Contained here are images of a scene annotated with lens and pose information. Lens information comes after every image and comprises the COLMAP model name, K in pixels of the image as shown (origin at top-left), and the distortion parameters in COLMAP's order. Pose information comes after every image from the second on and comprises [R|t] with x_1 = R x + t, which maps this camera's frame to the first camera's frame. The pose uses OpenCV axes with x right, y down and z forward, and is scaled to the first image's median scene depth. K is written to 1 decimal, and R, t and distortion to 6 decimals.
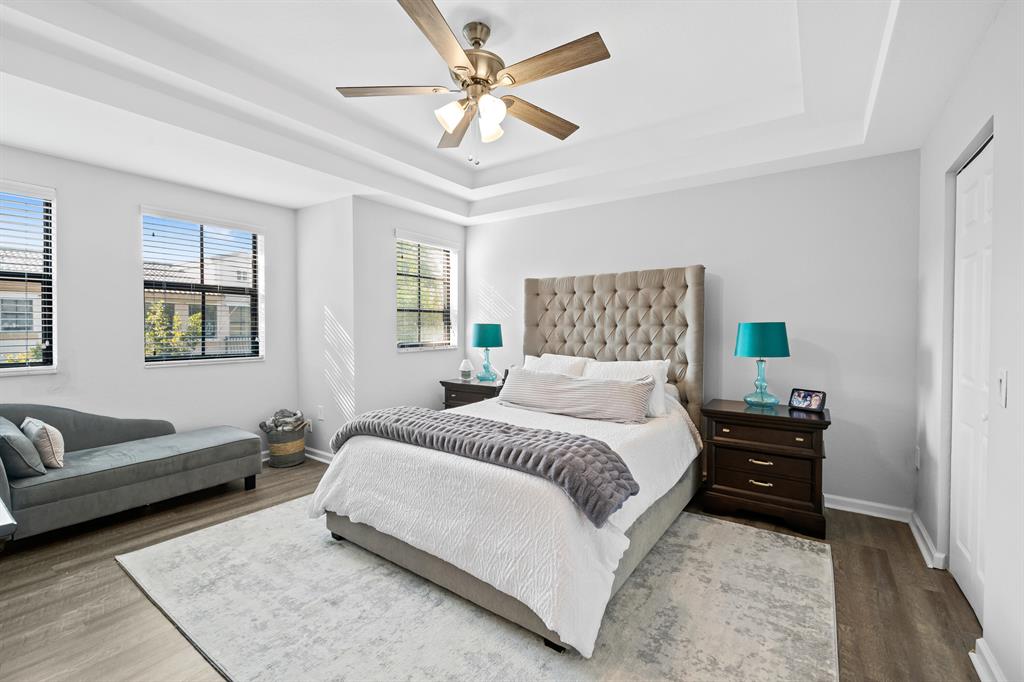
lens RADIAL K [[465.9, 0, 511.9], [0, 465.9, 336.0], [0, 0, 1]] dist [0.003355, -0.002052]
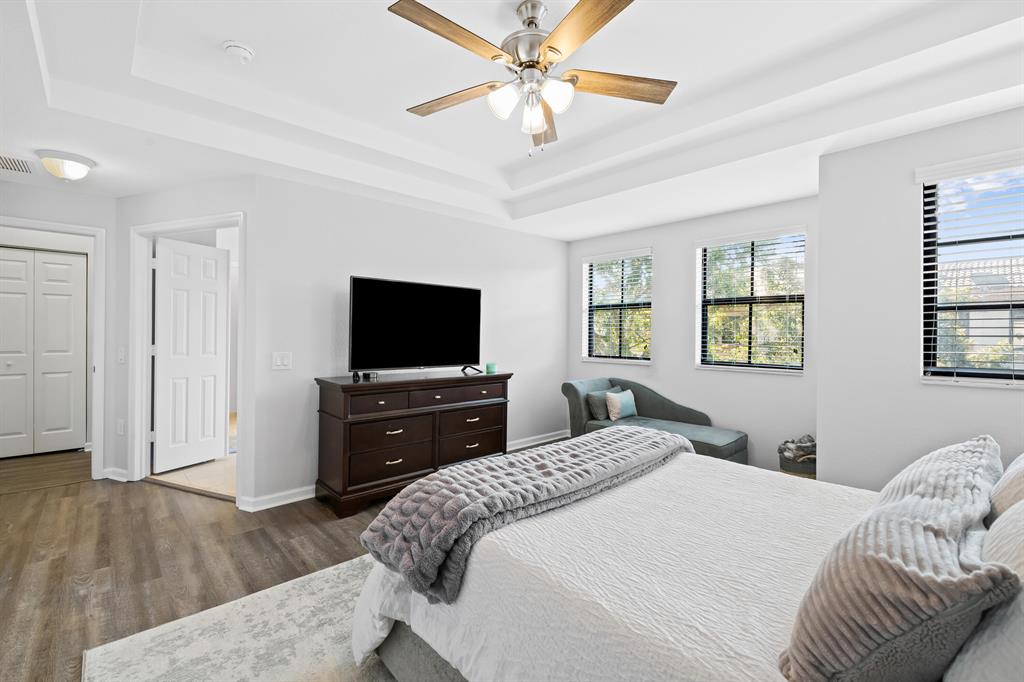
lens RADIAL K [[465.9, 0, 512.4], [0, 465.9, 336.0], [0, 0, 1]] dist [0.003355, -0.002052]
pose [[-0.262585, 0.001746, -0.964907, 0.503767], [-0.025462, 0.999638, 0.008738, -0.016826], [0.964573, 0.026863, -0.262445, 0.757588]]
